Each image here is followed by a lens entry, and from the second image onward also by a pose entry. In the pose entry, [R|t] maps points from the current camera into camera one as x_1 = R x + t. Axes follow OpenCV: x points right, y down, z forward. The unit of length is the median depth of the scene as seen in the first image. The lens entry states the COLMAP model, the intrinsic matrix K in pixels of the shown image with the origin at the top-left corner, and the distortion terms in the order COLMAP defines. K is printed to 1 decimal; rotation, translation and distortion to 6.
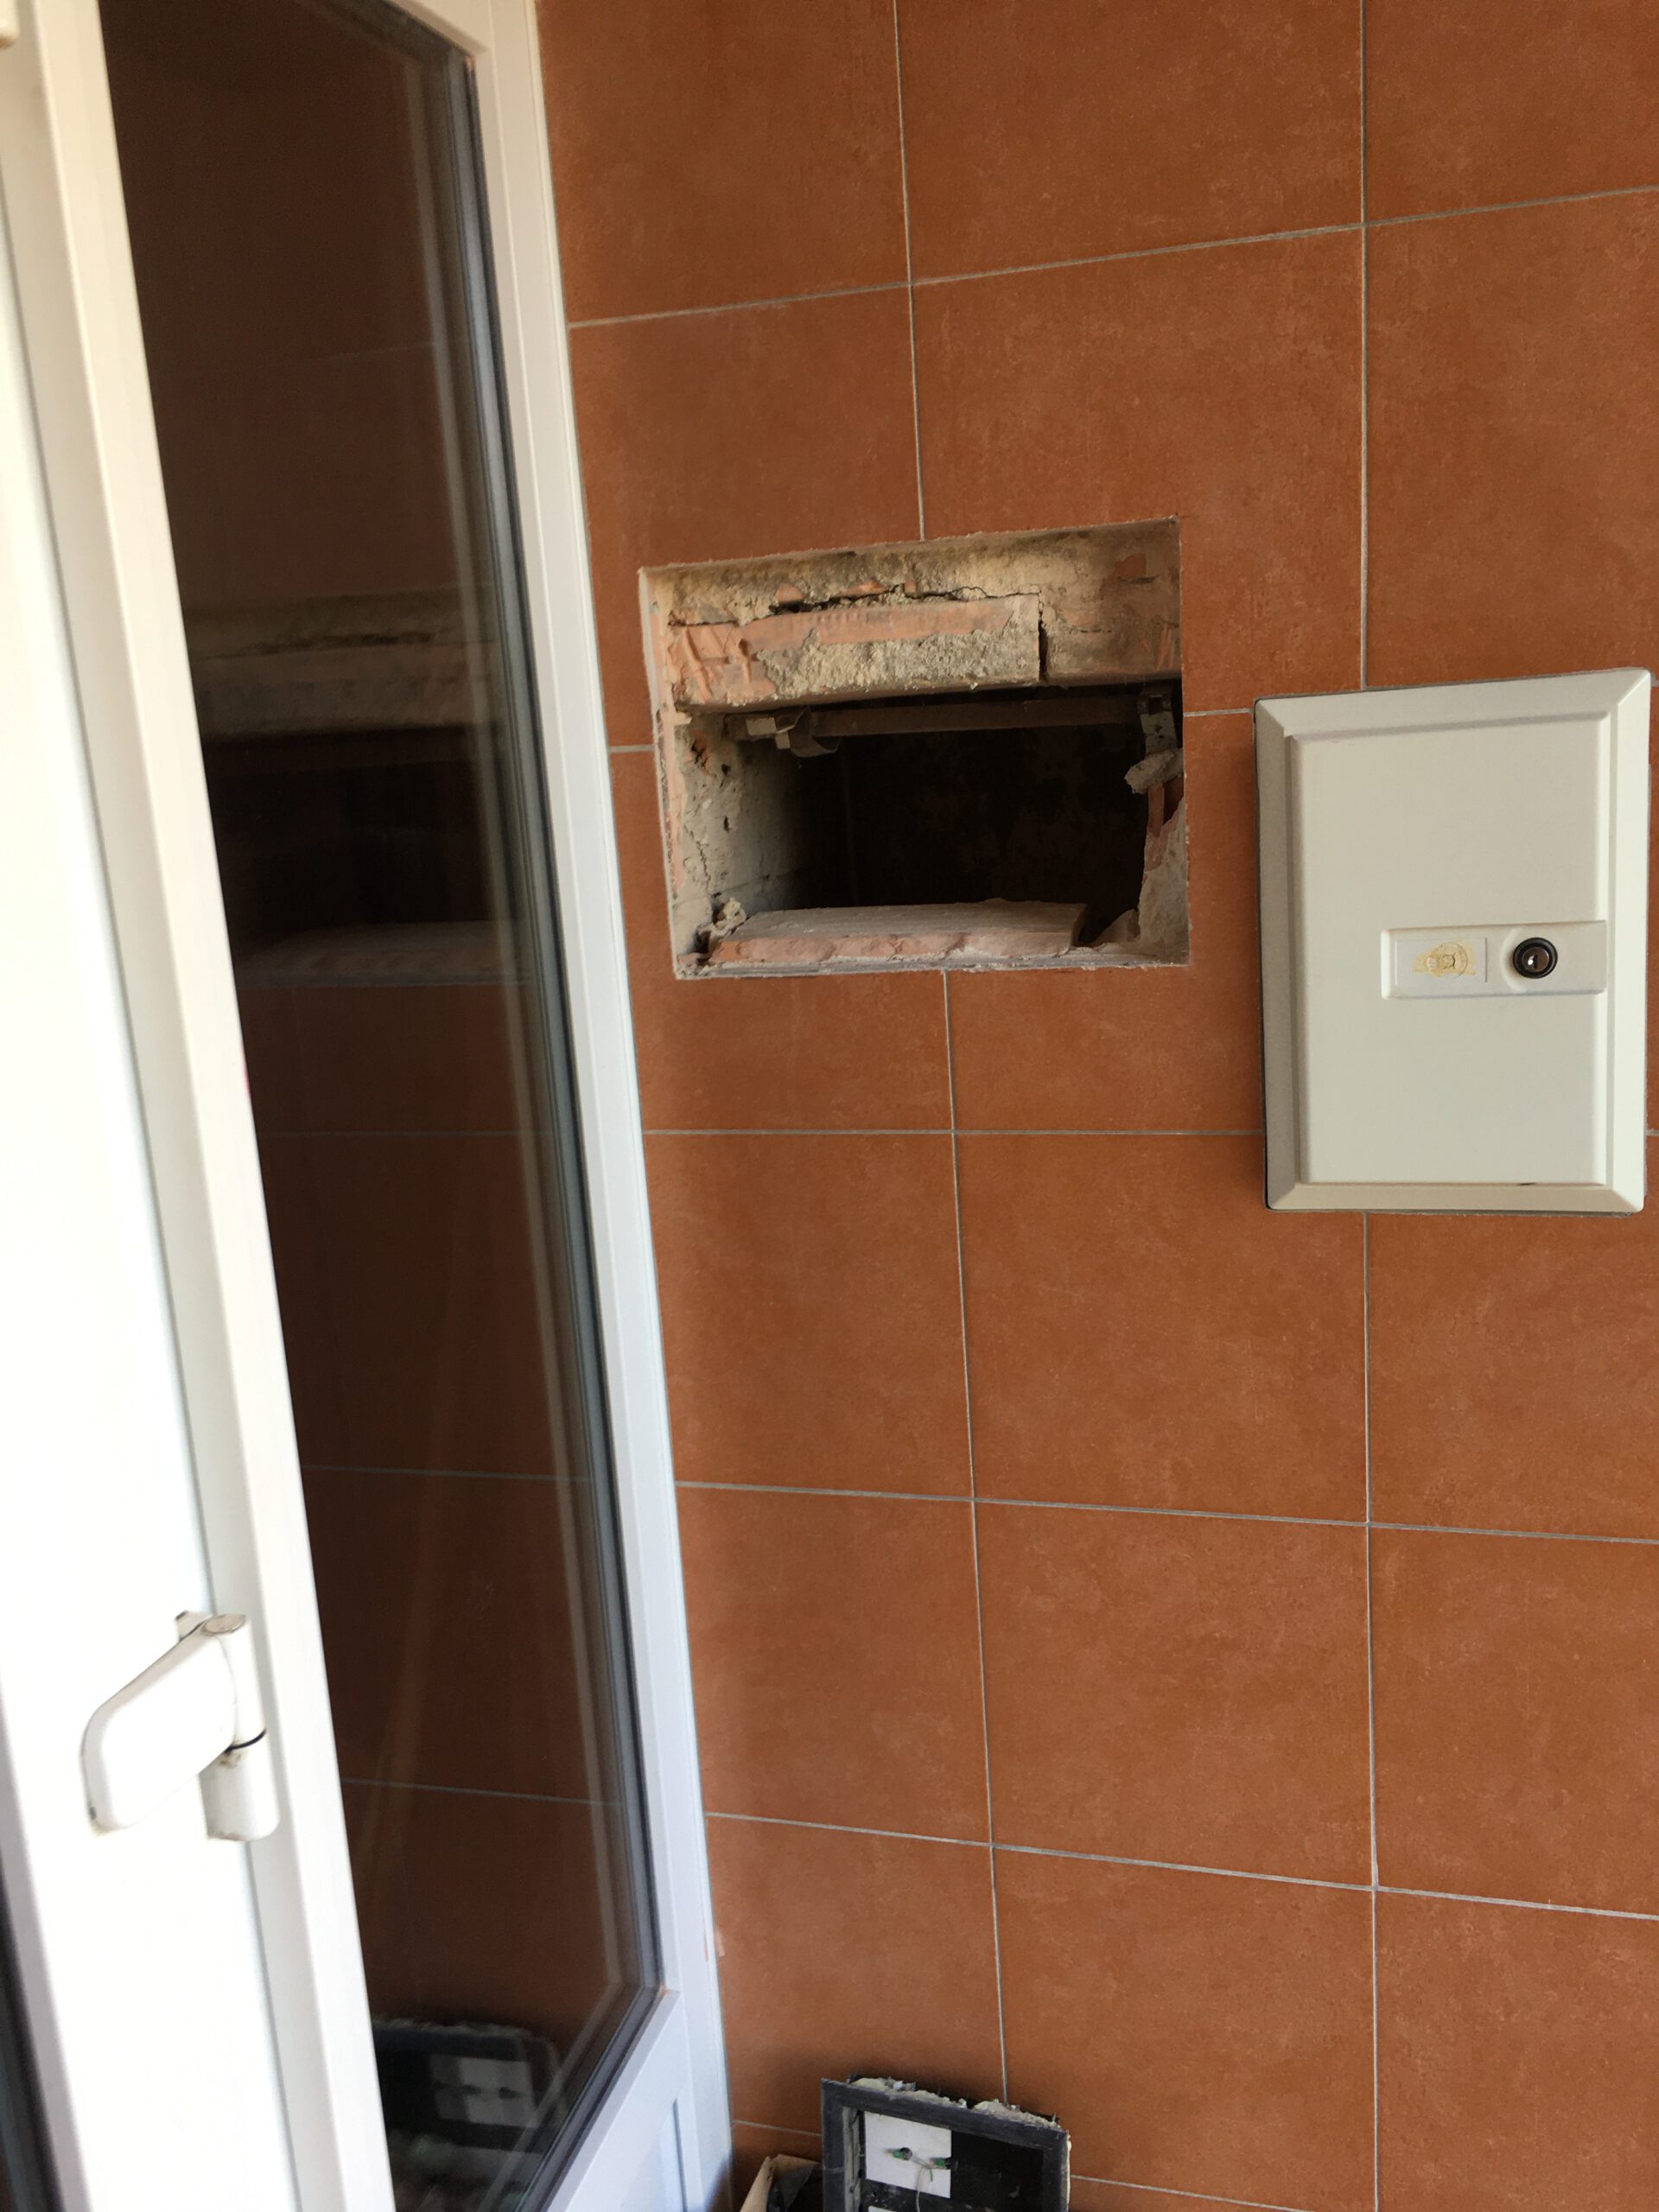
lens RADIAL K [[1819.0, 0, 810.3], [0, 1819.0, 1107.5], [0, 0, 1]] dist [0.066019, -0.084438]
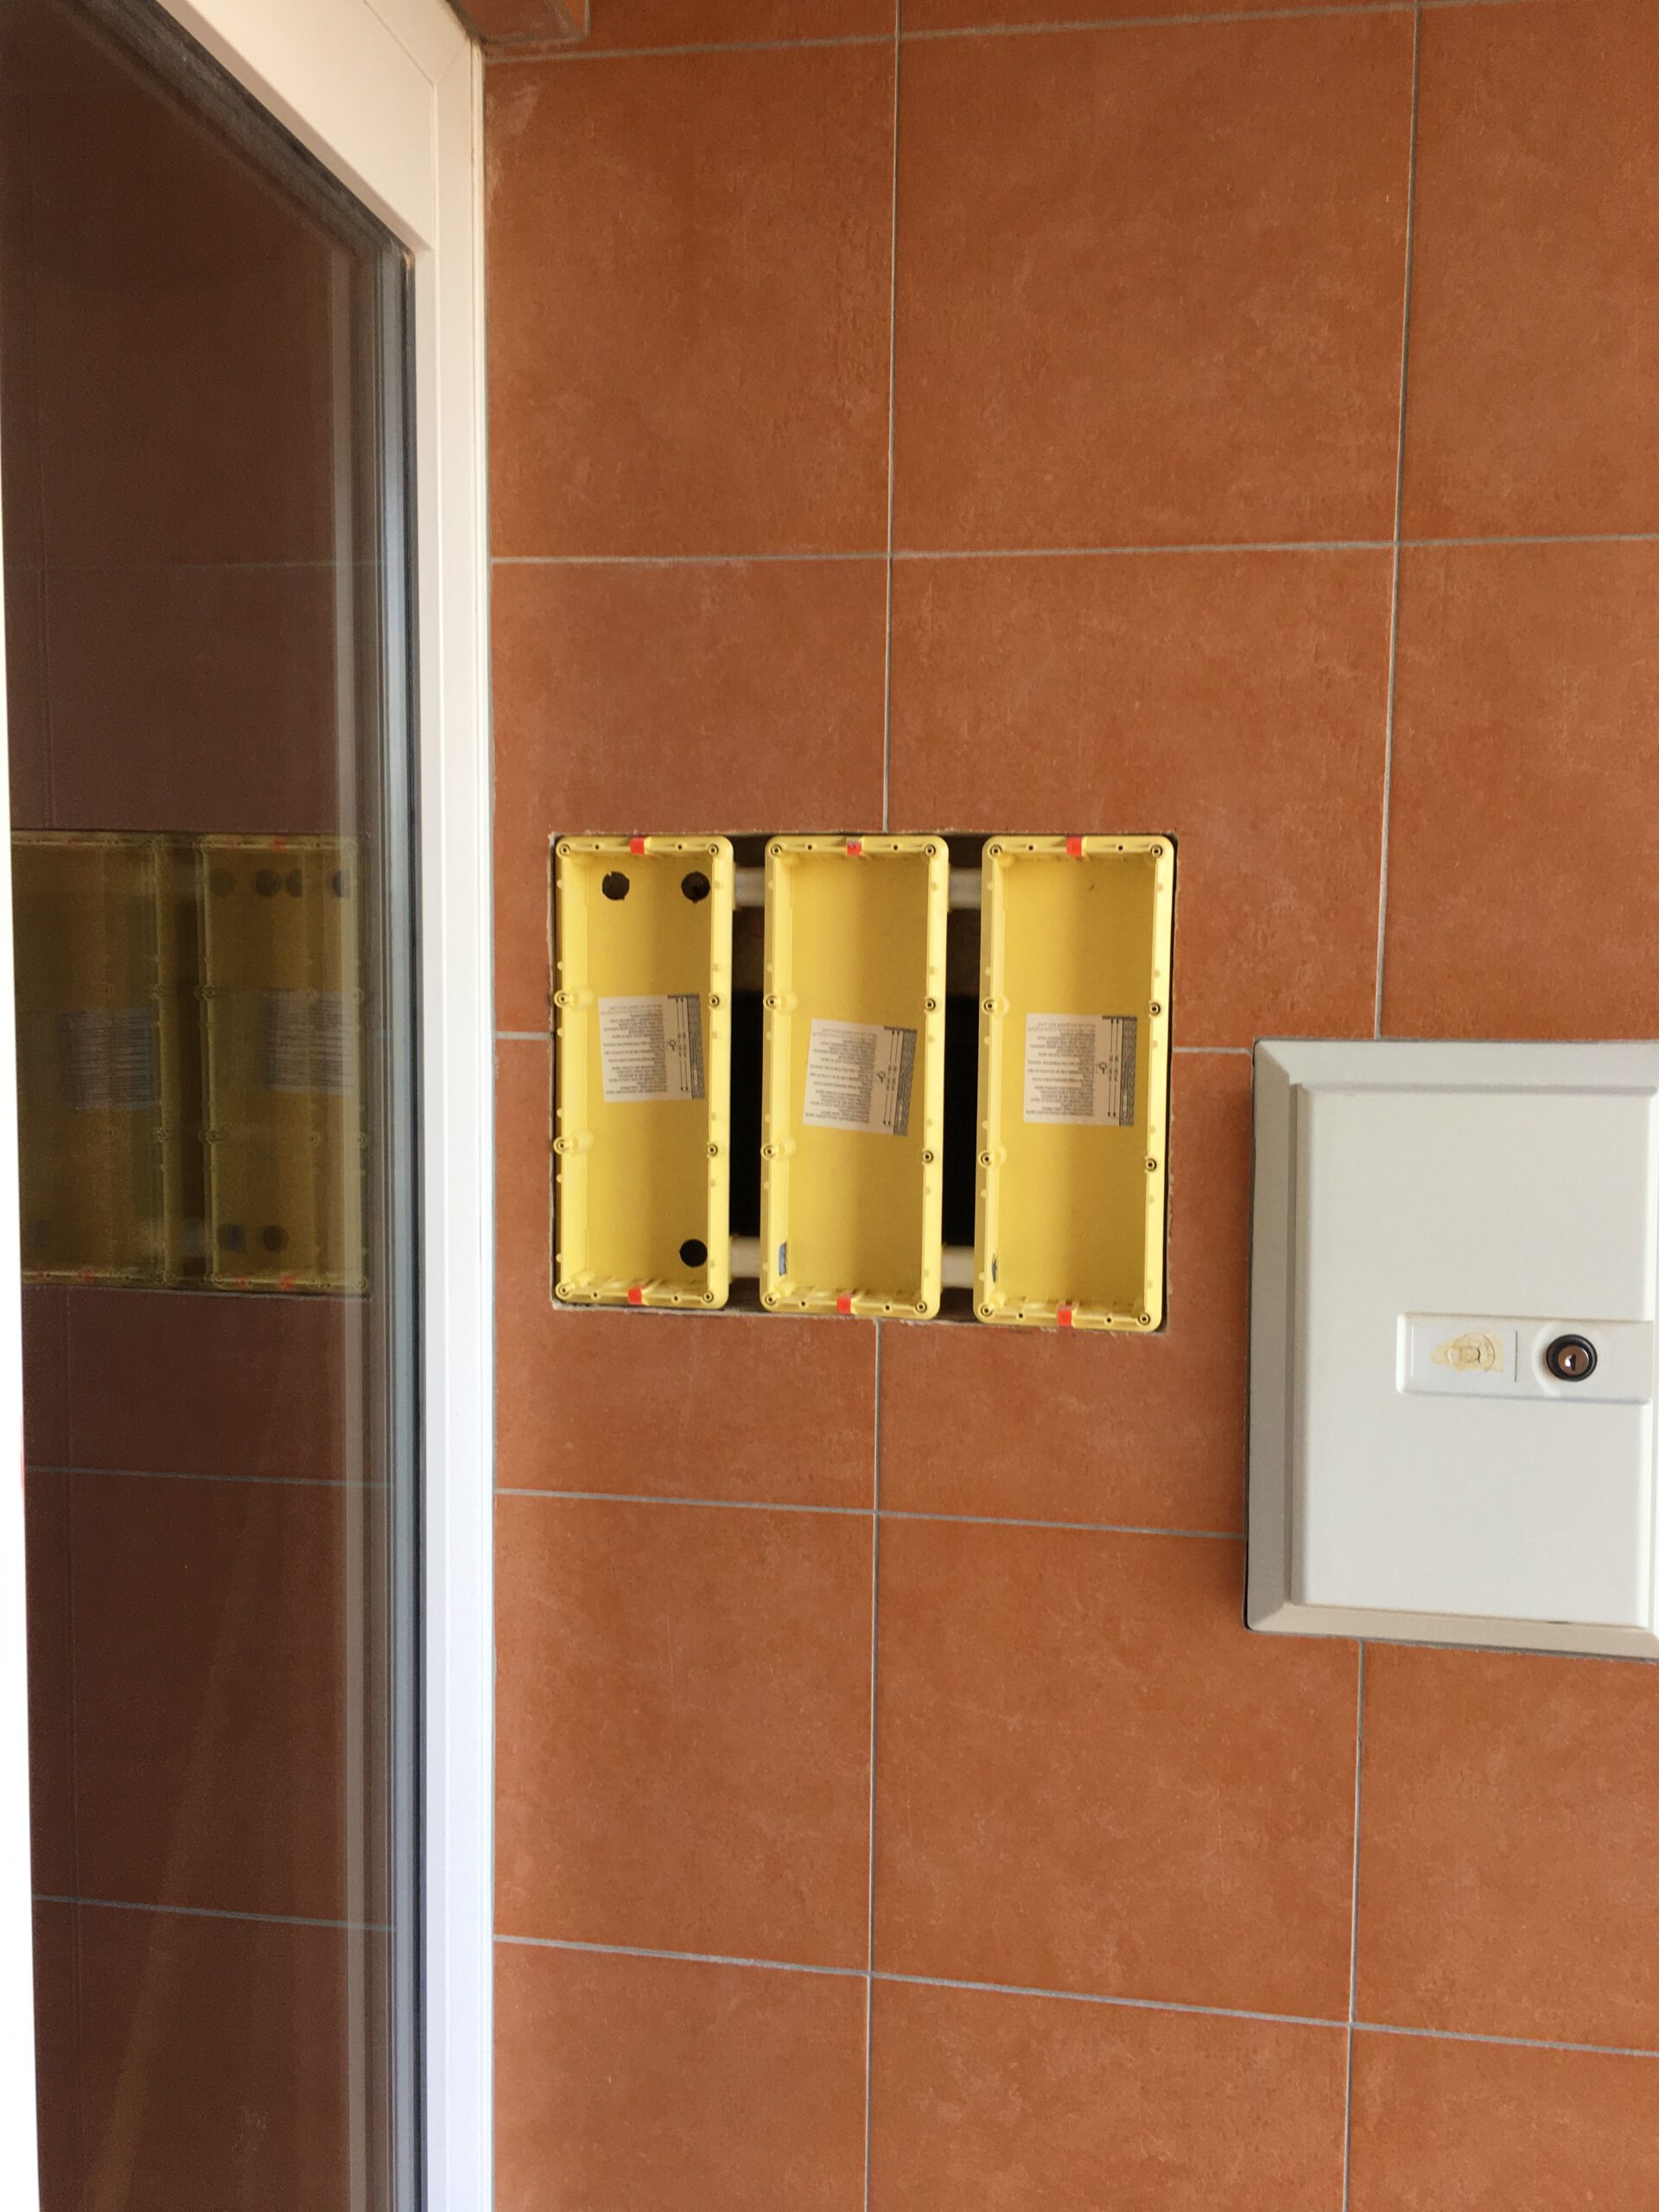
lens RADIAL K [[1819.0, 0, 832.7], [0, 1819.0, 1112.7], [0, 0, 1]] dist [0.066019, -0.084438]
pose [[0.989954, 0.070173, 0.122744, -0.060439], [-0.051374, 0.987333, -0.150115, -0.043887], [-0.131723, 0.142301, 0.981020, 0.162775]]
